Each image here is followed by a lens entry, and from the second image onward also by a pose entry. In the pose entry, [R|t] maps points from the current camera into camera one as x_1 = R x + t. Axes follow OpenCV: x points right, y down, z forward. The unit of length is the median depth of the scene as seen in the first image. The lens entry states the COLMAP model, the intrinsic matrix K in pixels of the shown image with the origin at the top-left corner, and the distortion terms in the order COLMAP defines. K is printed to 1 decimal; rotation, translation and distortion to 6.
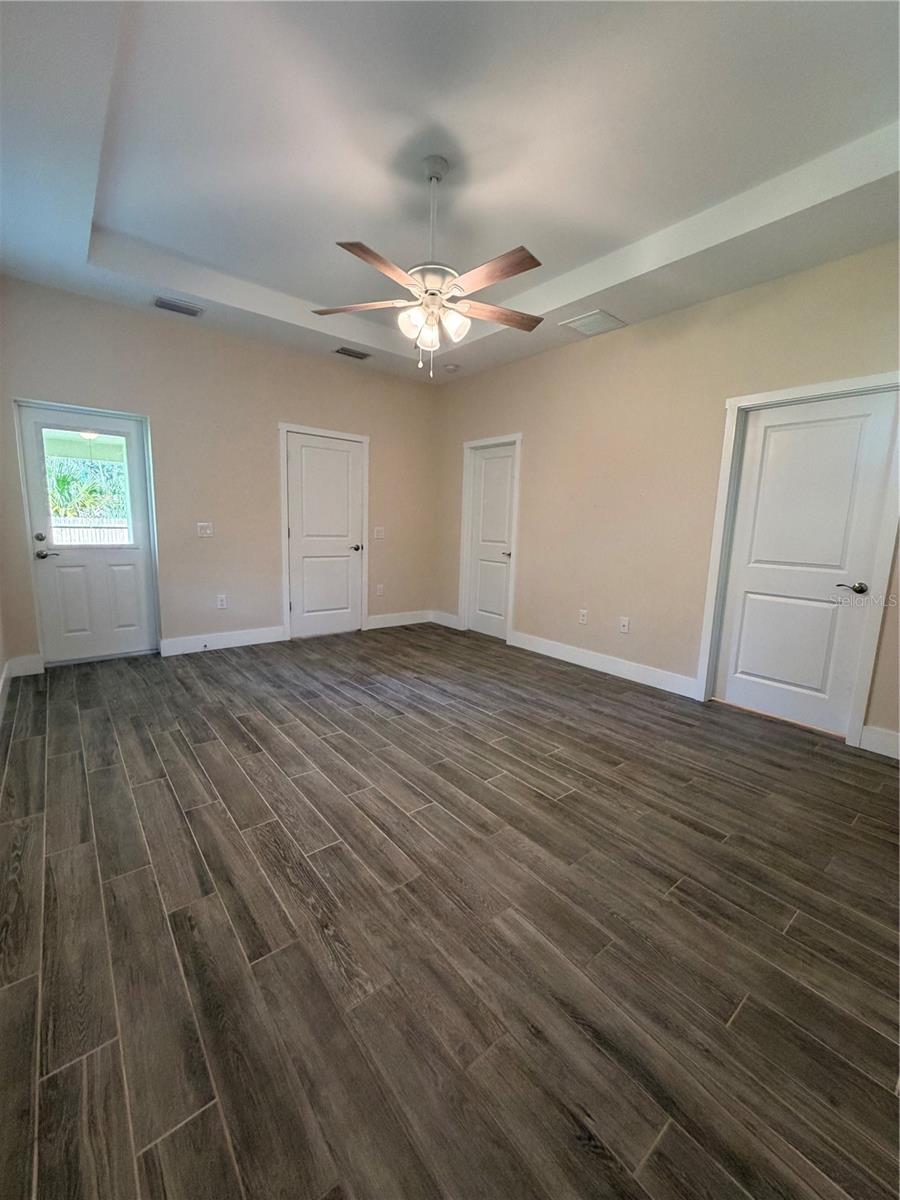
lens RADIAL K [[477.9, 0, 449.9], [0, 477.9, 597.2], [0, 0, 1]] dist [-0.001118, 0.000629]
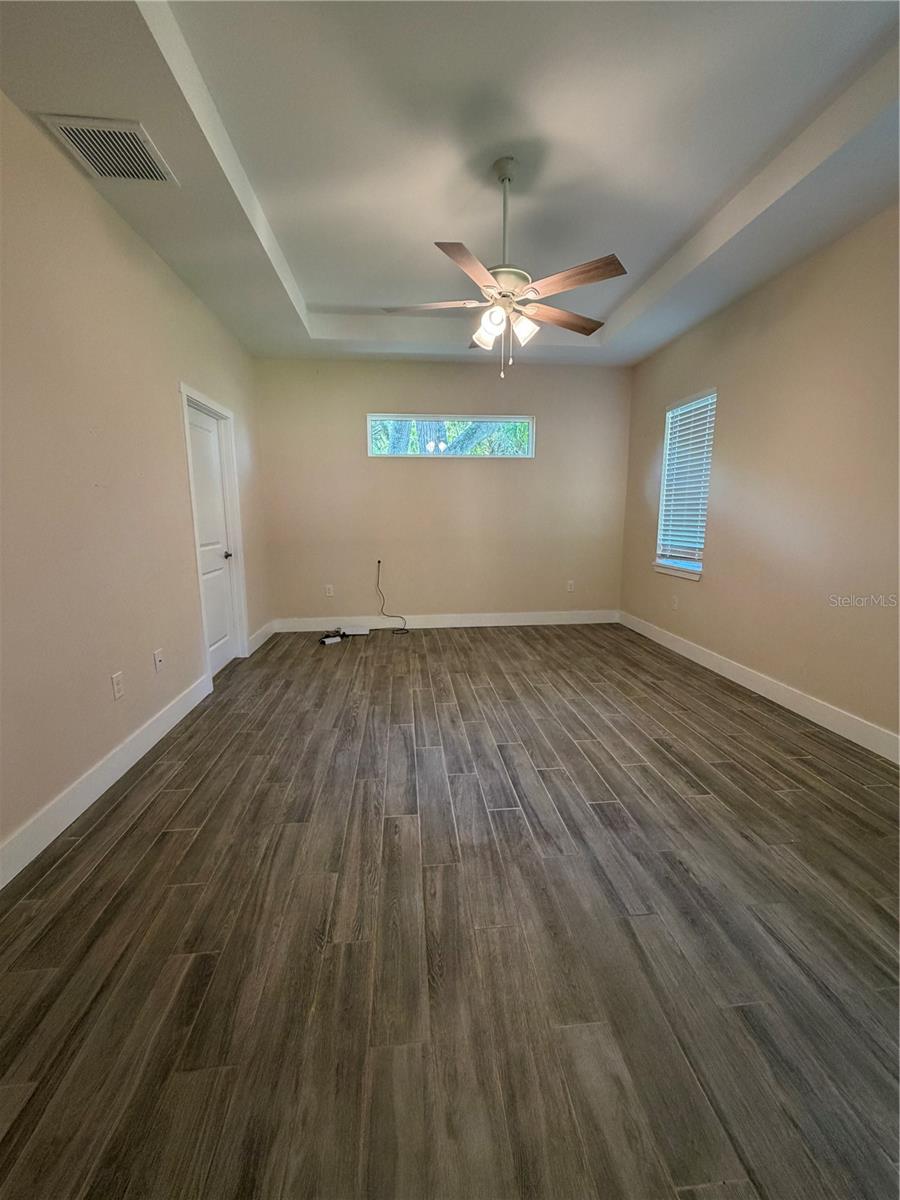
lens RADIAL K [[477.9, 0, 449.9], [0, 477.9, 597.2], [0, 0, 1]] dist [-0.001118, 0.000629]
pose [[-0.832110, -0.122450, 0.540923, -0.480028], [0.066913, 0.946032, 0.317089, -0.299457], [-0.550559, 0.300048, -0.779010, 1.722067]]
